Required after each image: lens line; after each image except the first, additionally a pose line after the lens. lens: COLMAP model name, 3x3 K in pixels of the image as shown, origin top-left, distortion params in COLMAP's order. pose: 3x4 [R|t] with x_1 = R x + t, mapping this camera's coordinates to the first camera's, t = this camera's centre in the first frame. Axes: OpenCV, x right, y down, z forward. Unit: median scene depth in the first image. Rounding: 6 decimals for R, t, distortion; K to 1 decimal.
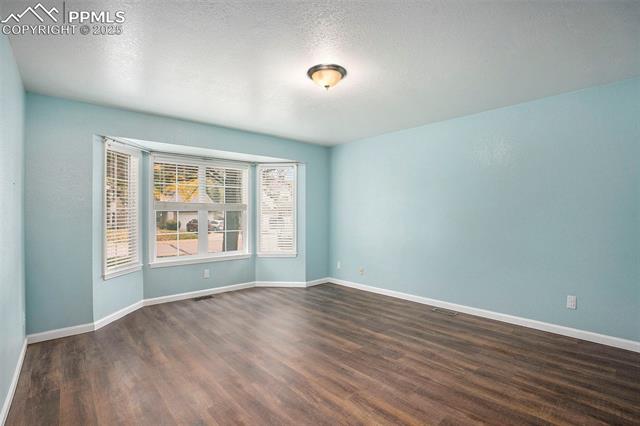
lens RADIAL K [[300.1, 0, 319.9], [0, 300.1, 215.2], [0, 0, 1]] dist [-0.059409, 0.003589]
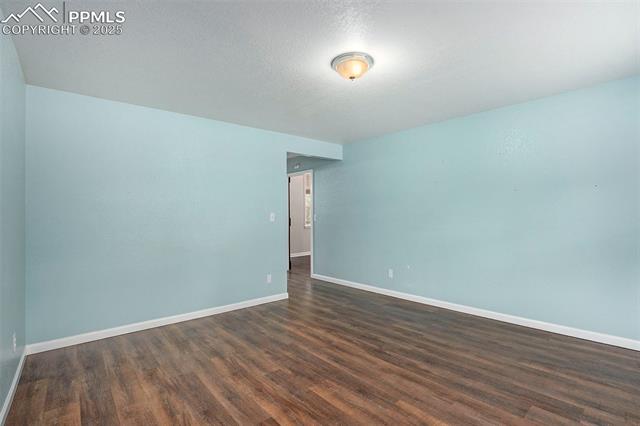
lens RADIAL K [[300.1, 0, 320.2], [0, 300.1, 211.6], [0, 0, 1]] dist [-0.059409, 0.003589]
pose [[-0.999687, 0.018960, 0.016344, 0.103948], [0.018902, 0.999814, -0.003733, -0.007952], [-0.016411, -0.003422, -0.999859, 1.930874]]
